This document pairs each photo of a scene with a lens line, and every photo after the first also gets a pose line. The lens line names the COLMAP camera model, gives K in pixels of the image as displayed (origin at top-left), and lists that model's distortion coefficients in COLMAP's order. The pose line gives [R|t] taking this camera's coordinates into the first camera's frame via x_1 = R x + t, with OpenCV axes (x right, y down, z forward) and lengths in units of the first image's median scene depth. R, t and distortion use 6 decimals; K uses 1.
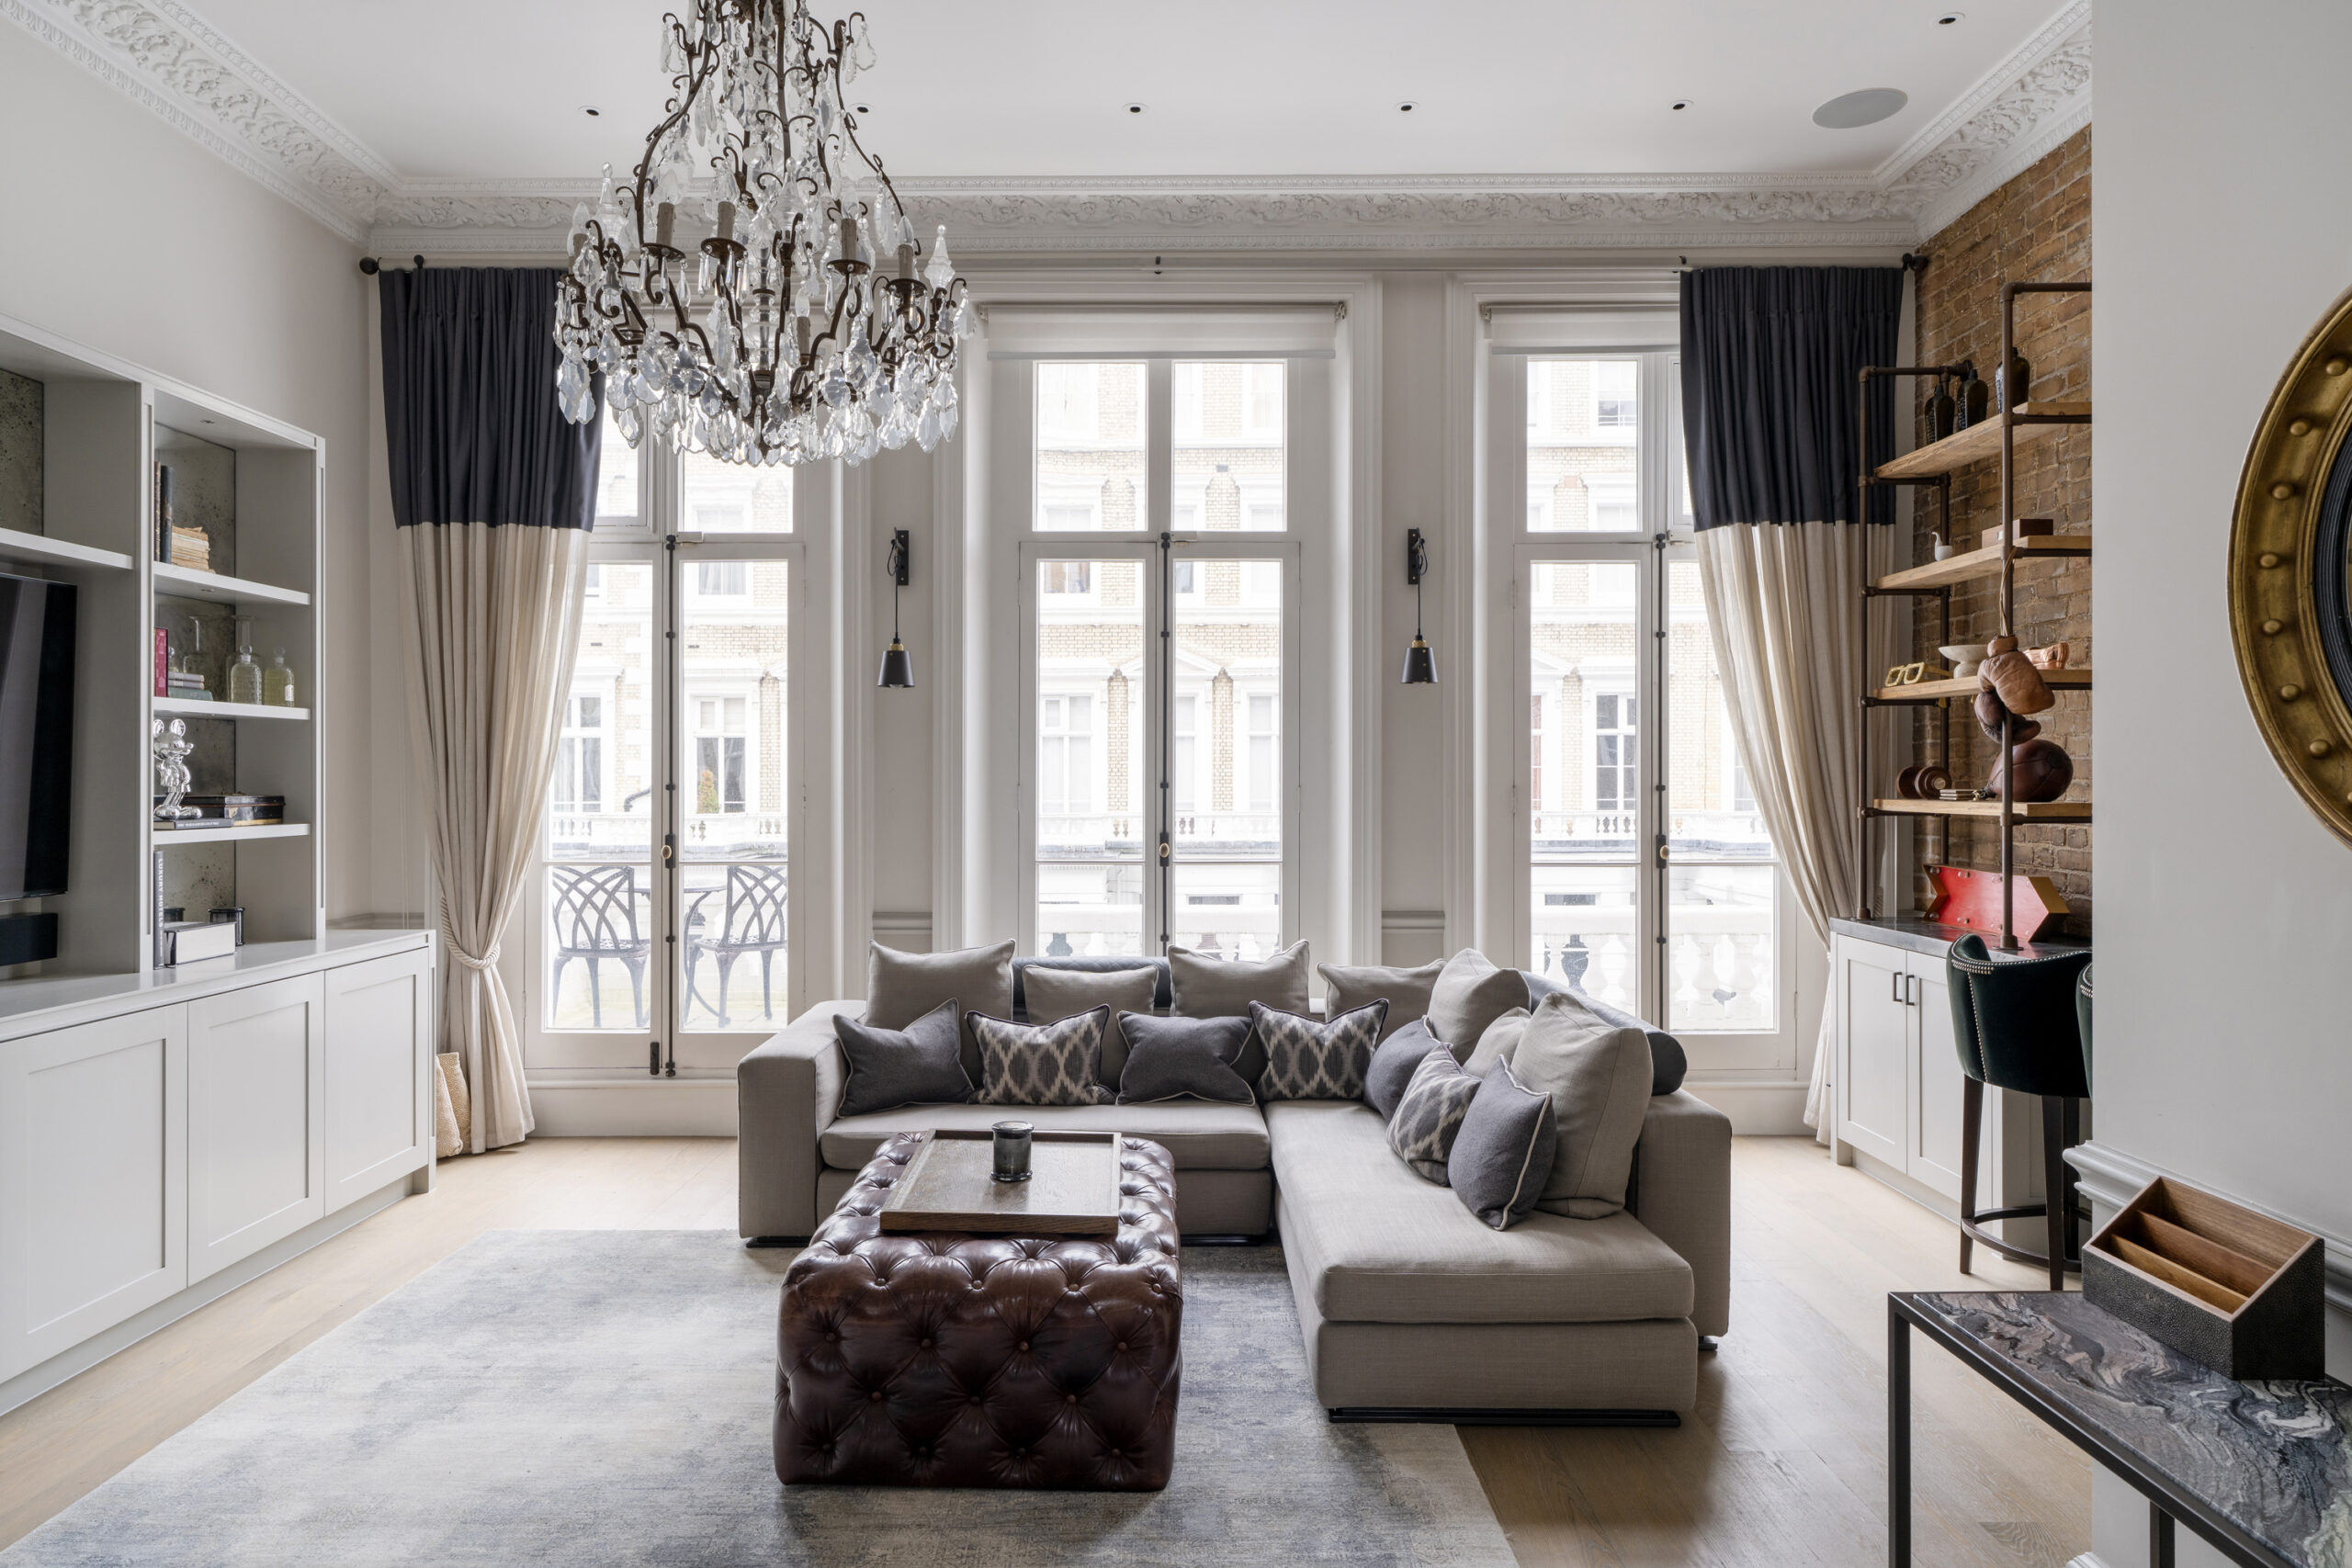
lens RADIAL K [[1466.7, 0, 1176.0], [0, 1466.7, 784.0], [0, 0, 1]] dist [-0.000656, -0.000470]
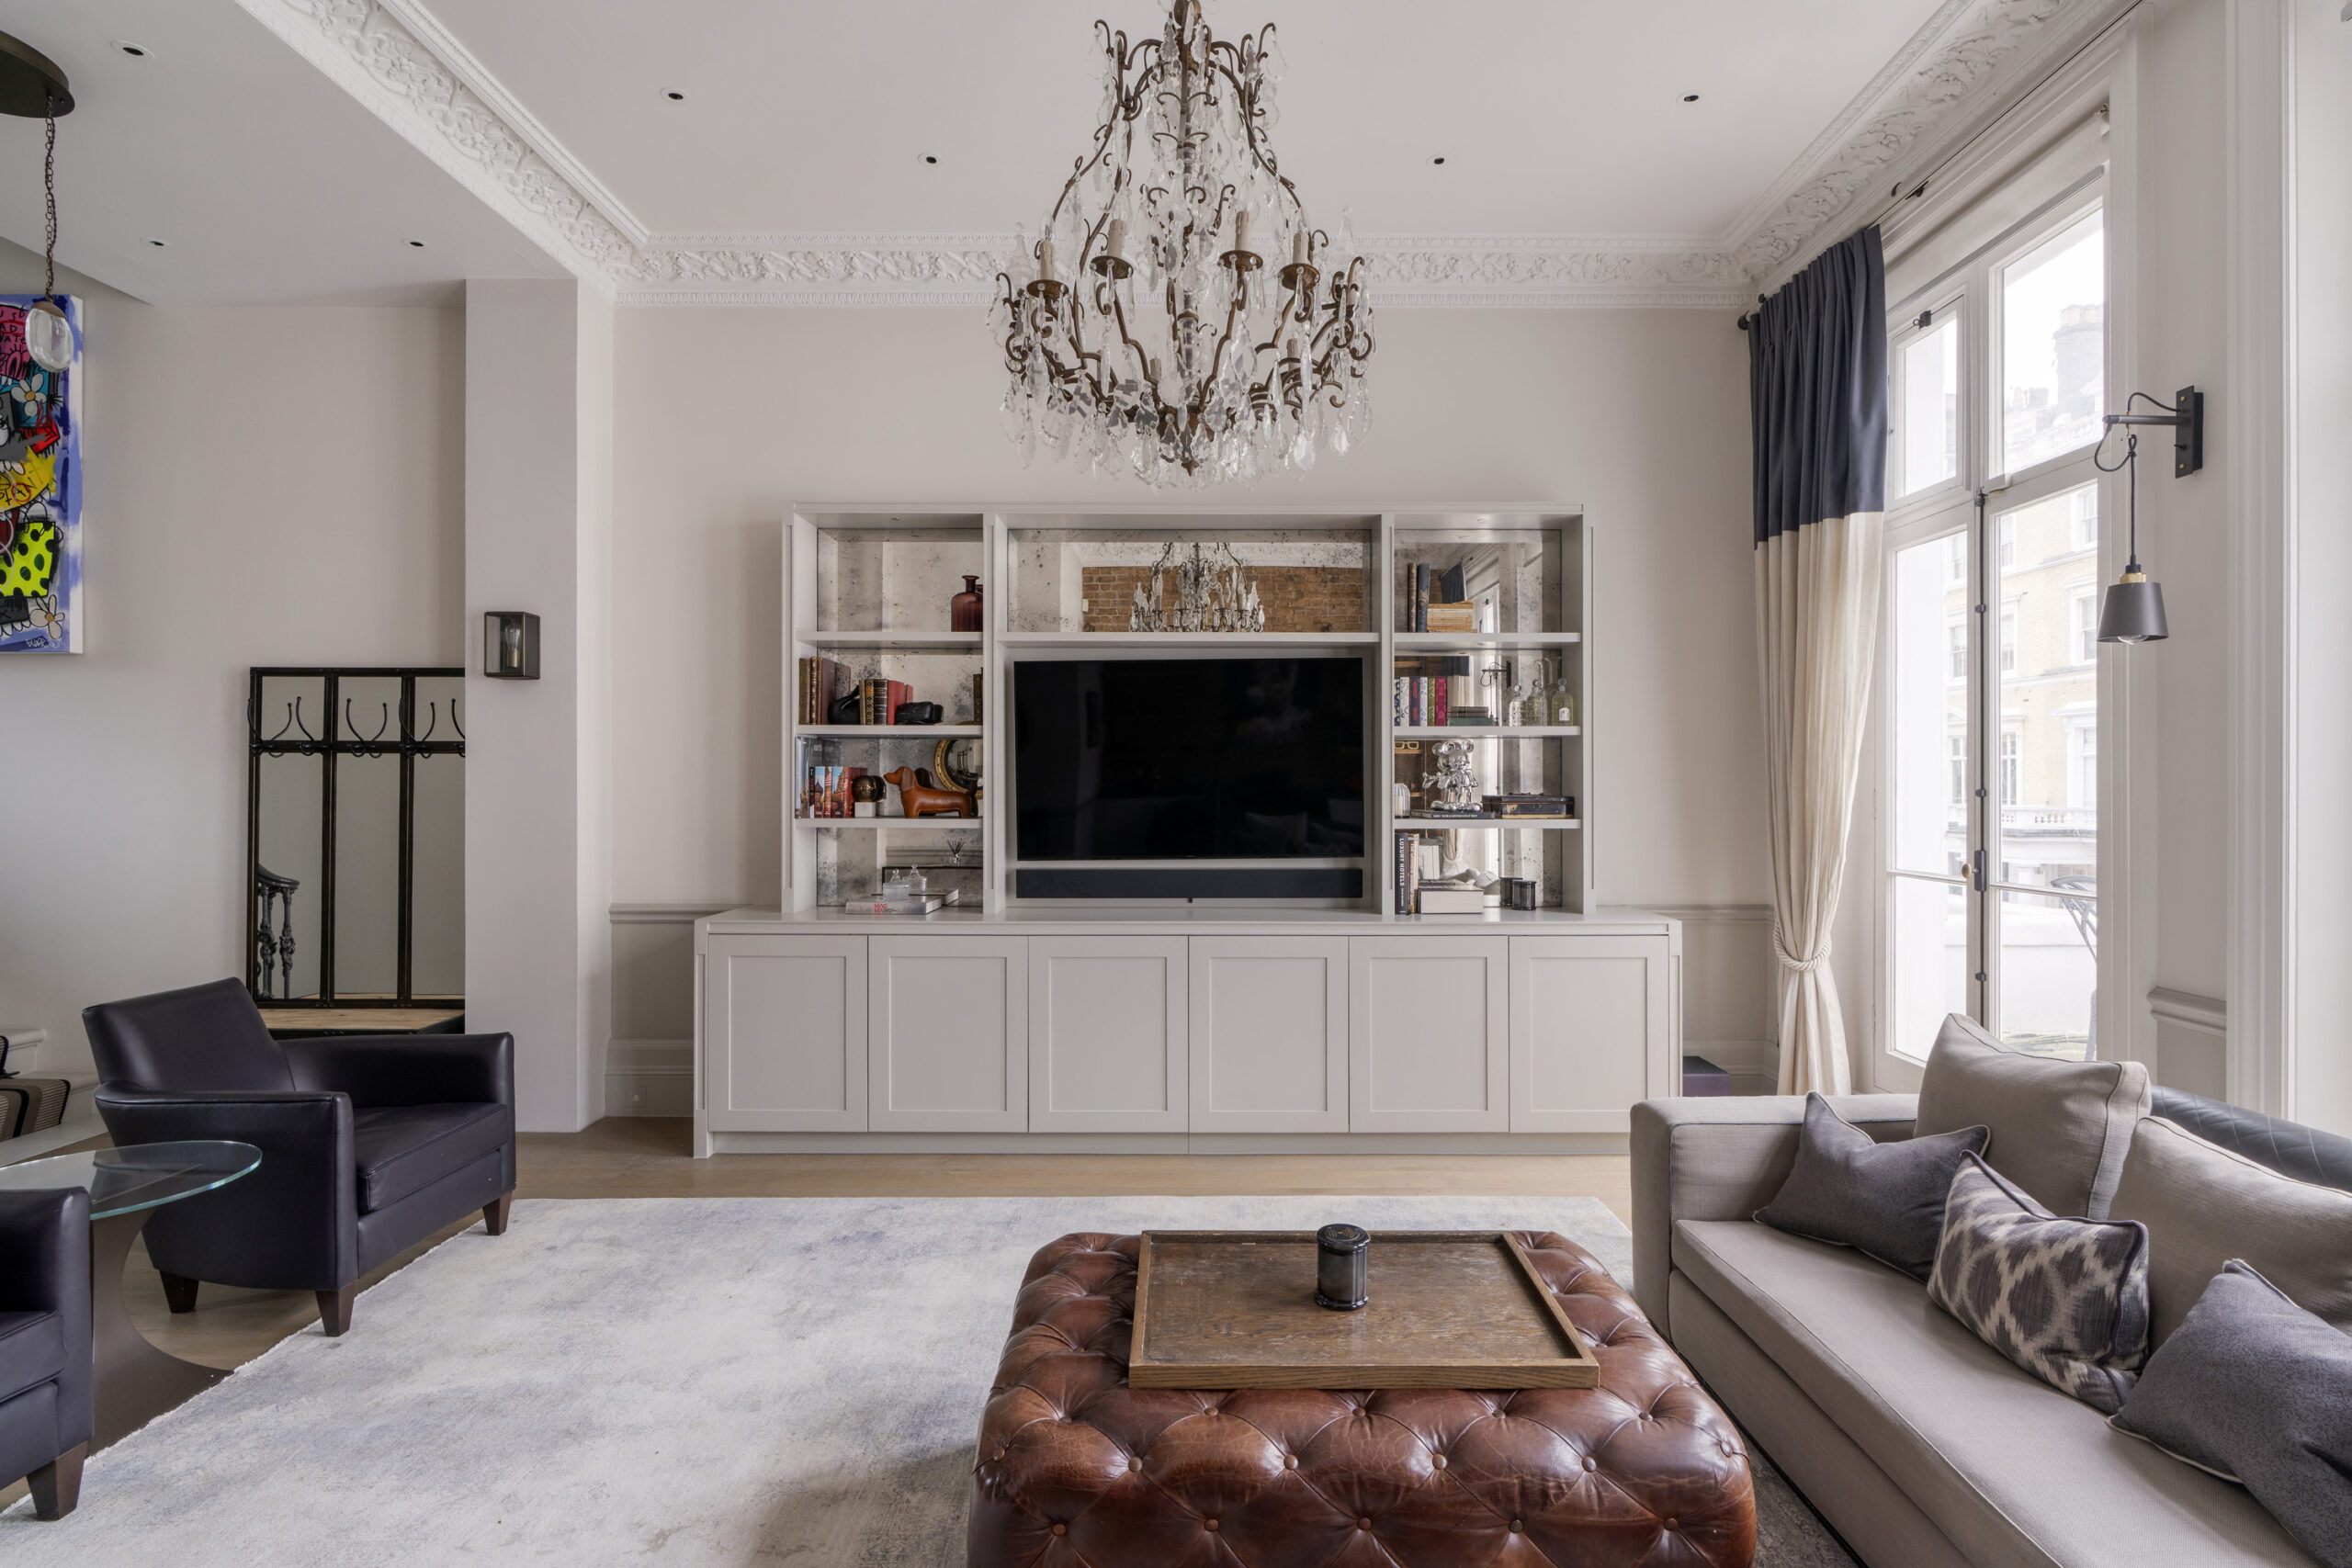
lens RADIAL K [[1118.5, 0, 1176.0], [0, 1118.5, 784.0], [0, 0, 1]] dist [0.000122, 0.000484]
pose [[-0.009026, 0.000732, -0.999959, 0.353296], [-0.006141, 0.999981, 0.000787, -0.001608], [0.999940, 0.006148, -0.009022, 0.677102]]
